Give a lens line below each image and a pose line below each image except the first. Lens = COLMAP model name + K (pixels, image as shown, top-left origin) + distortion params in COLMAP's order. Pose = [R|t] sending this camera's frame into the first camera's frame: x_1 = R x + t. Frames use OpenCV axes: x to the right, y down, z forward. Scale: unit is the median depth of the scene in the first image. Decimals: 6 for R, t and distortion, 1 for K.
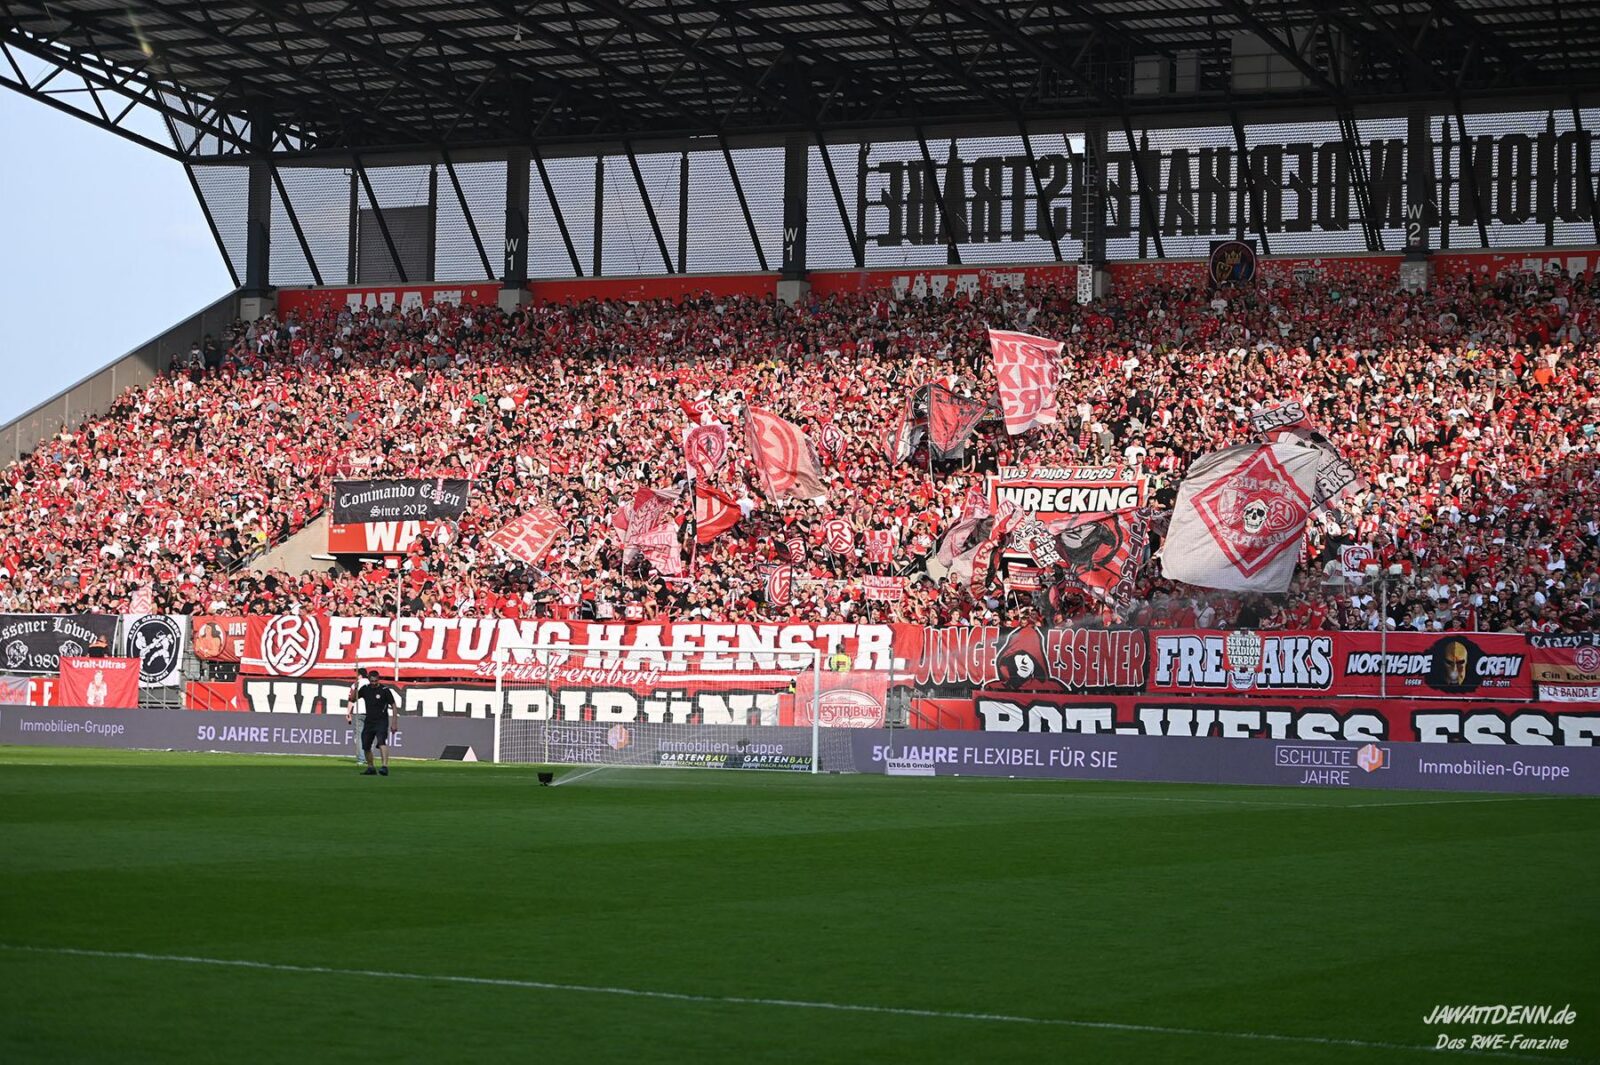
lens RADIAL K [[3787.8, 0, 806.9], [0, 3787.8, 531.4], [0, 0, 1]] dist [-0.115520, 0.874078]
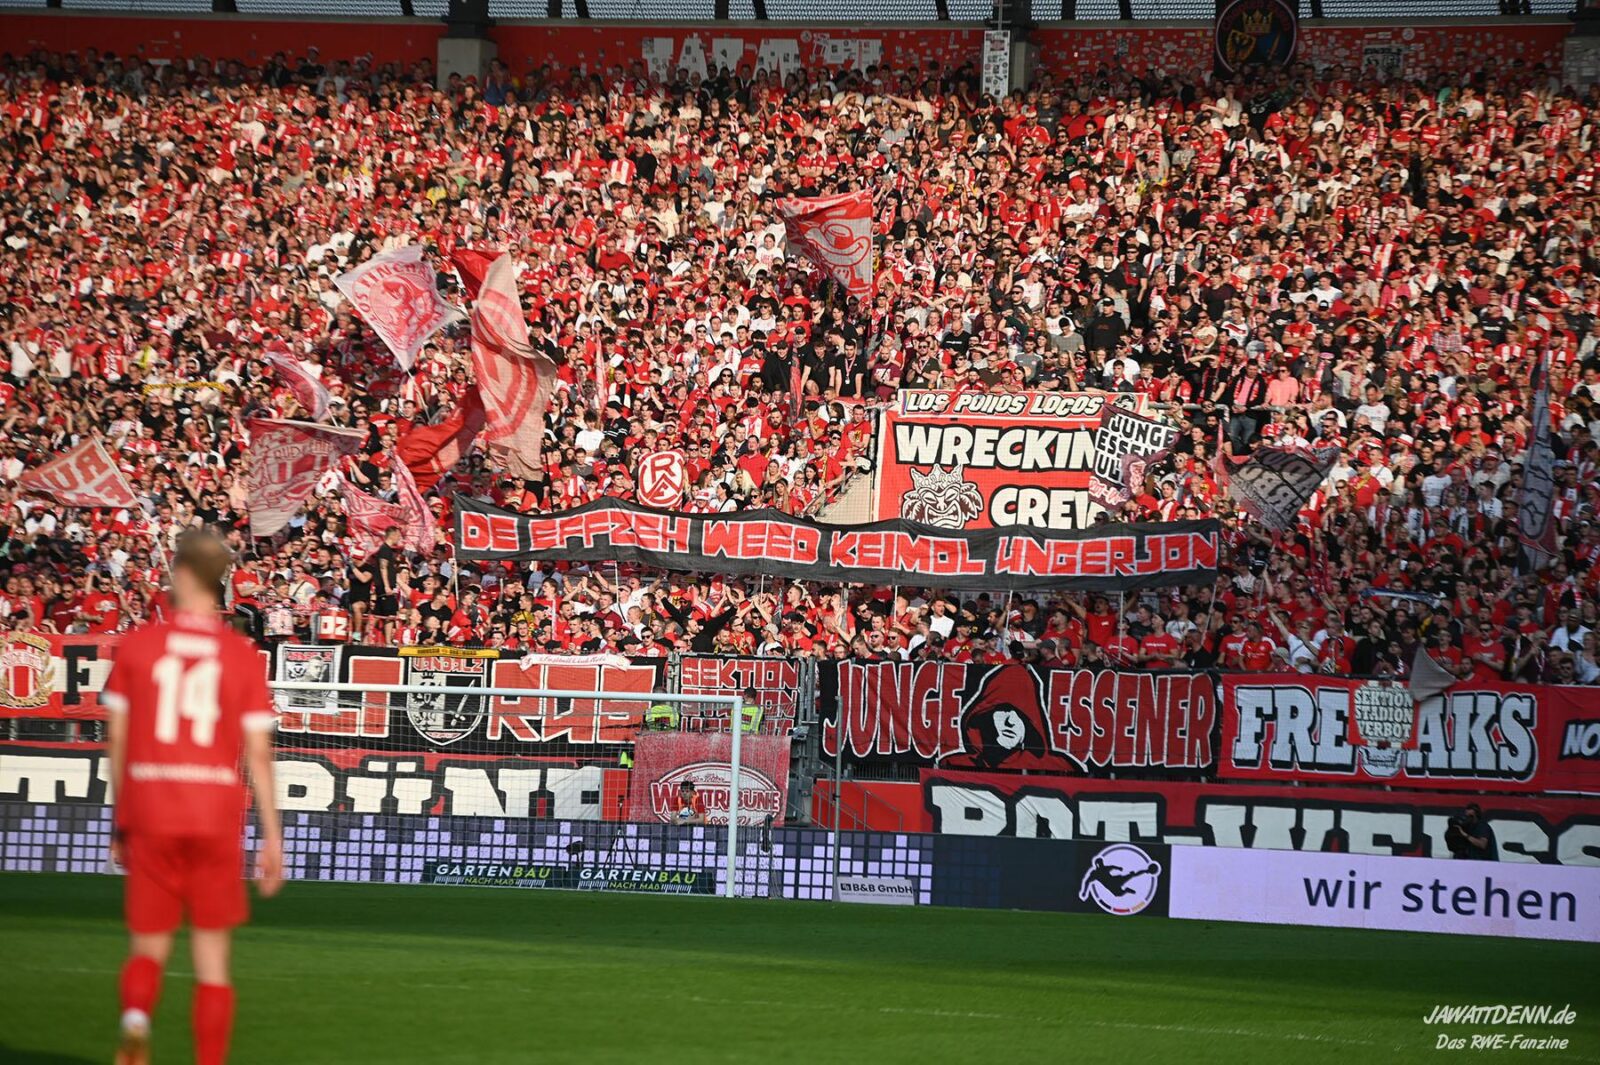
lens RADIAL K [[7745.3, 0, 801.3], [0, 7745.3, 540.0], [0, 0, 1]] dist [1.778217, 5.552875]
pose [[0.993257, 0.021687, 0.113889, -0.105198], [-0.023087, 0.999673, 0.010988, -0.006758], [-0.113613, -0.013544, 0.993433, -0.204248]]
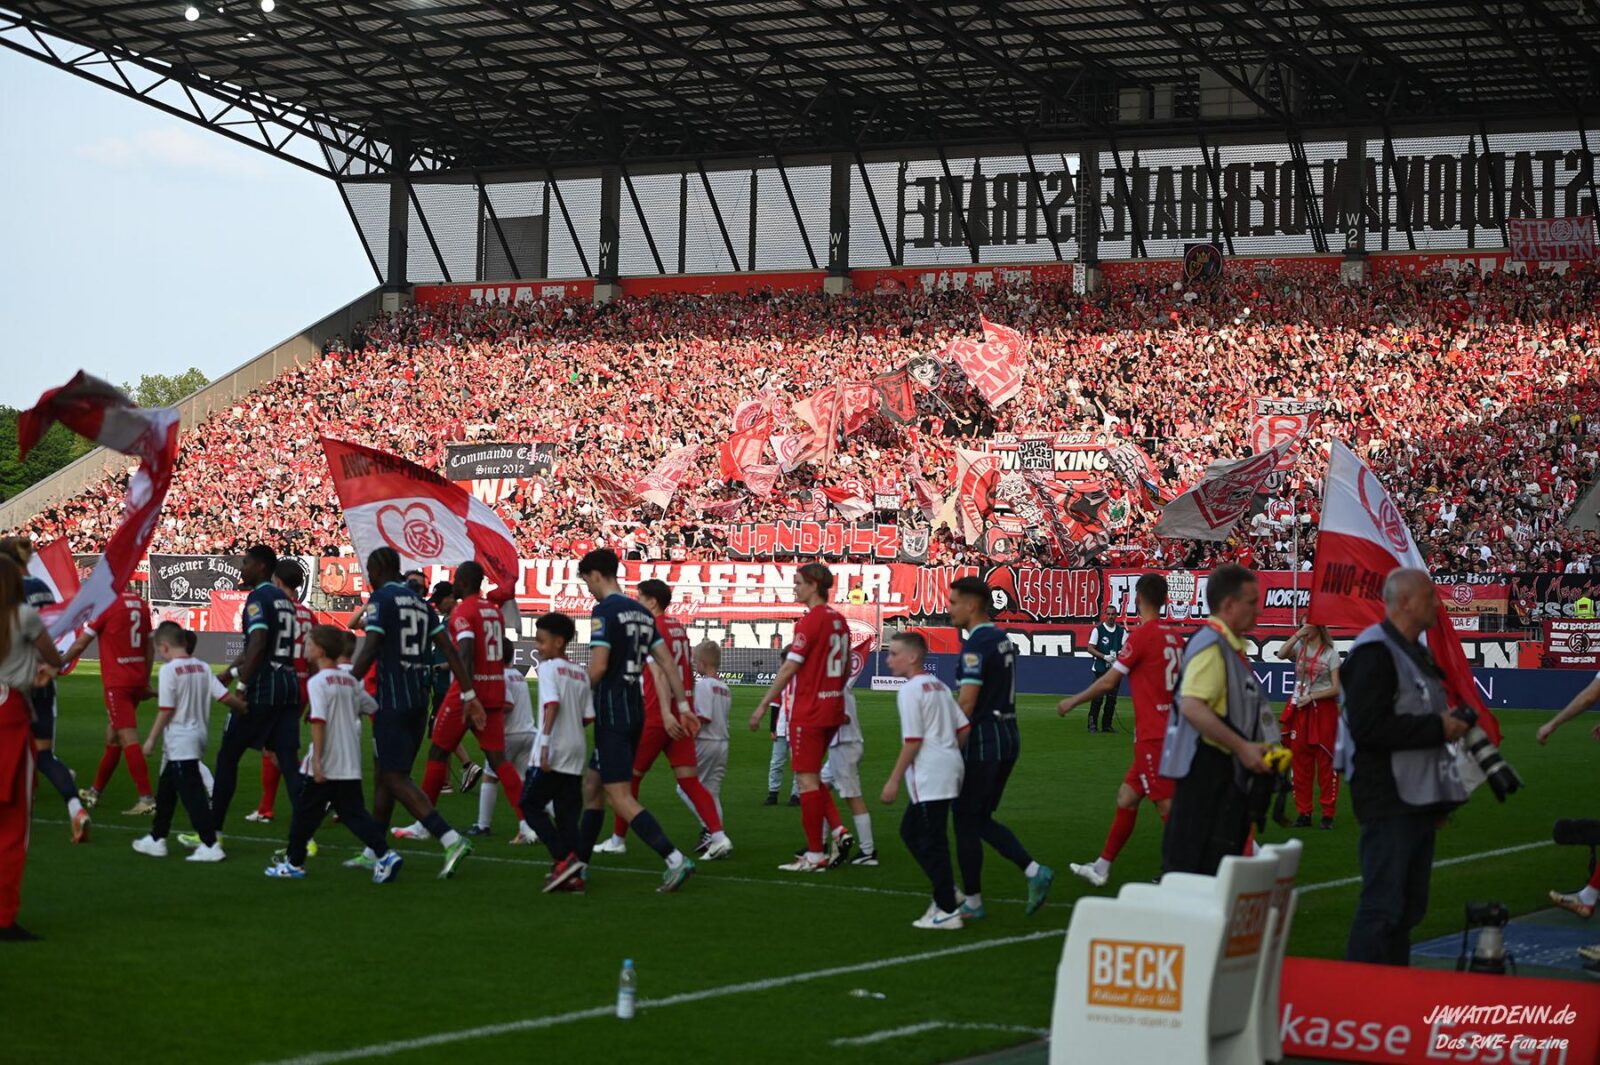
lens RADIAL K [[3206.7, 0, 794.8], [0, 3206.7, 528.2], [0, 0, 1]] dist [-0.274193, 0.565739]
pose [[0.999045, 0.001246, -0.043681, 0.033209], [-0.000728, 0.999929, 0.011886, 0.001043], [0.043693, -0.011843, 0.998975, -0.008993]]
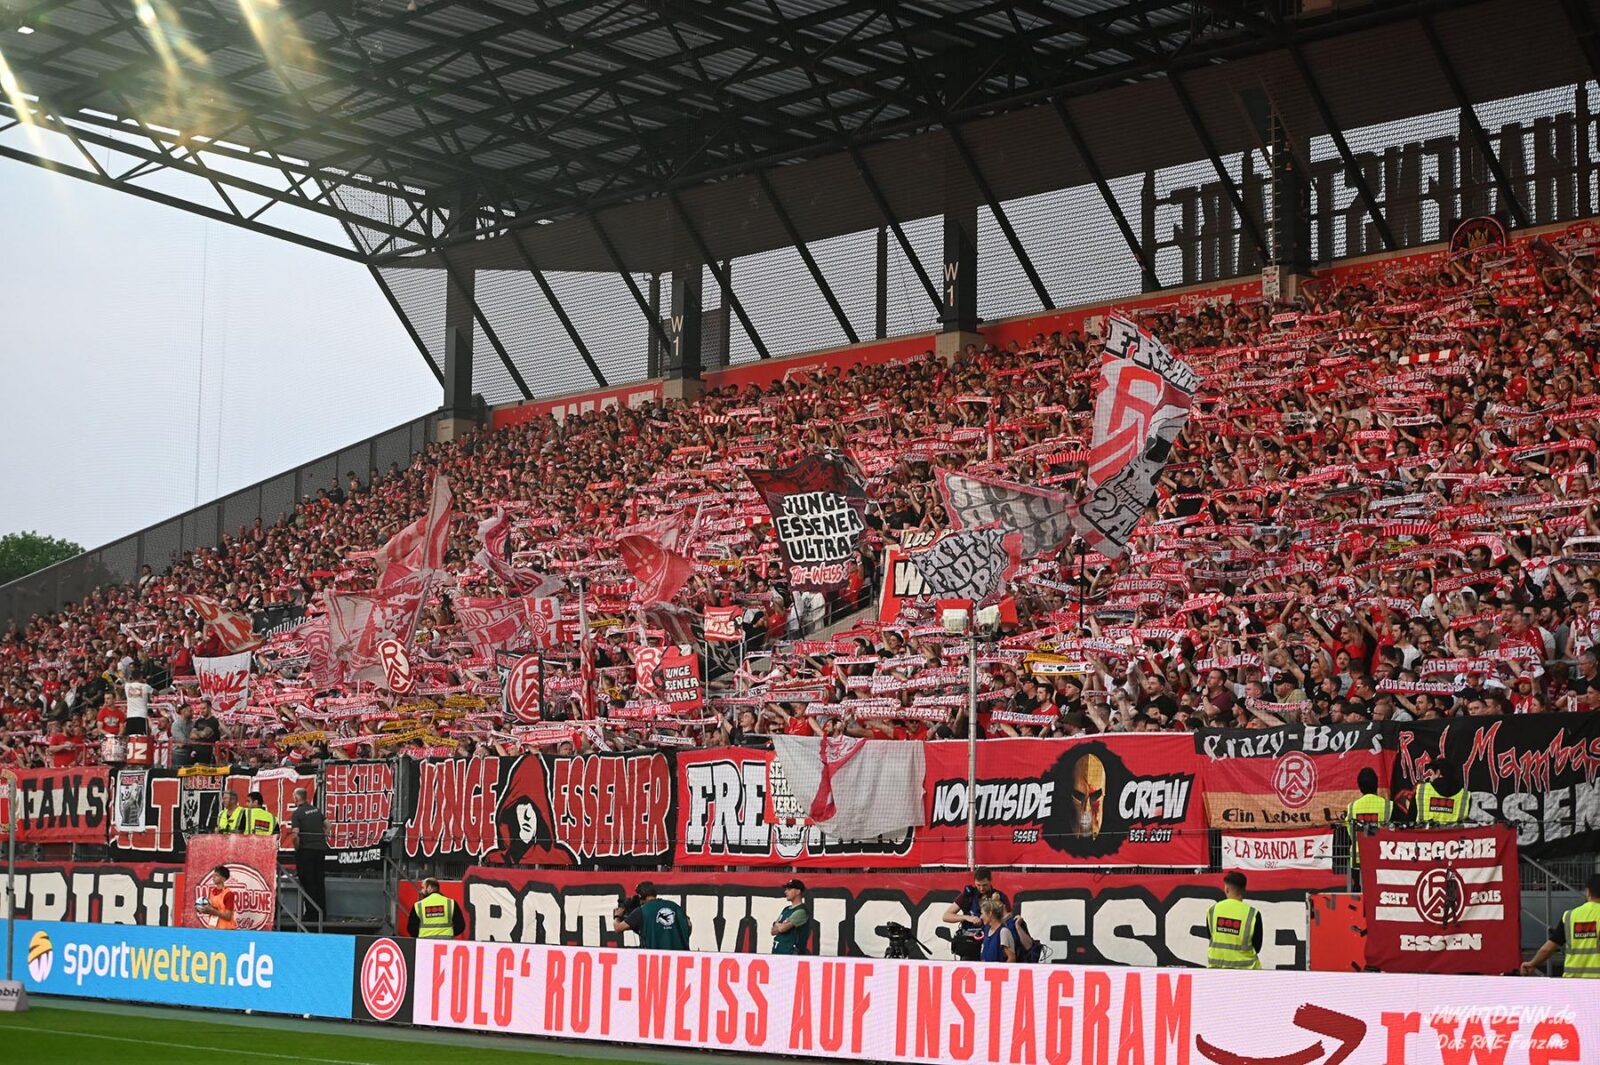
lens RADIAL K [[3206.7, 0, 794.8], [0, 3206.7, 528.2], [0, 0, 1]] dist [-0.274193, 0.565739]
pose [[0.921268, -0.051657, -0.385484, 0.255773], [0.021540, 0.996396, -0.082043, 0.028369], [0.388333, 0.067280, 0.919060, 0.506329]]
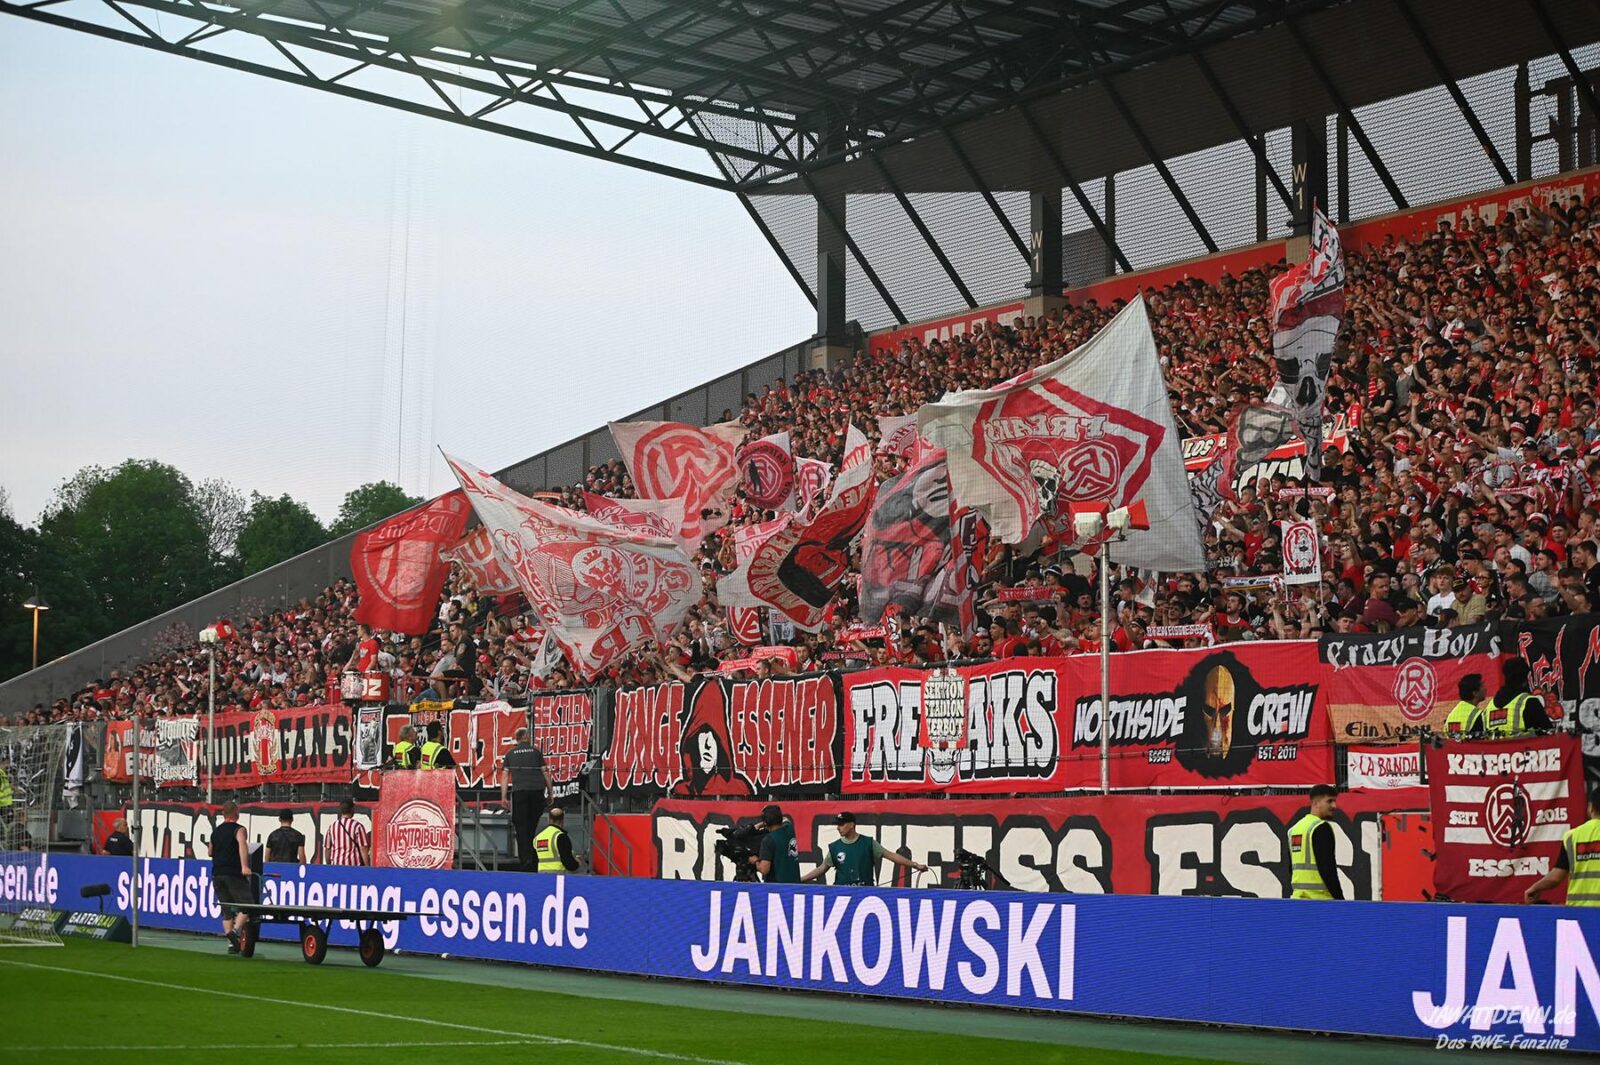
lens RADIAL K [[3206.7, 0, 794.8], [0, 3206.7, 528.2], [0, 0, 1]] dist [-0.274193, 0.565739]
pose [[0.839795, -0.067501, -0.538691, 0.288190], [0.036547, 0.997019, -0.067958, 0.031575], [0.541672, 0.037383, 0.839758, 0.550175]]
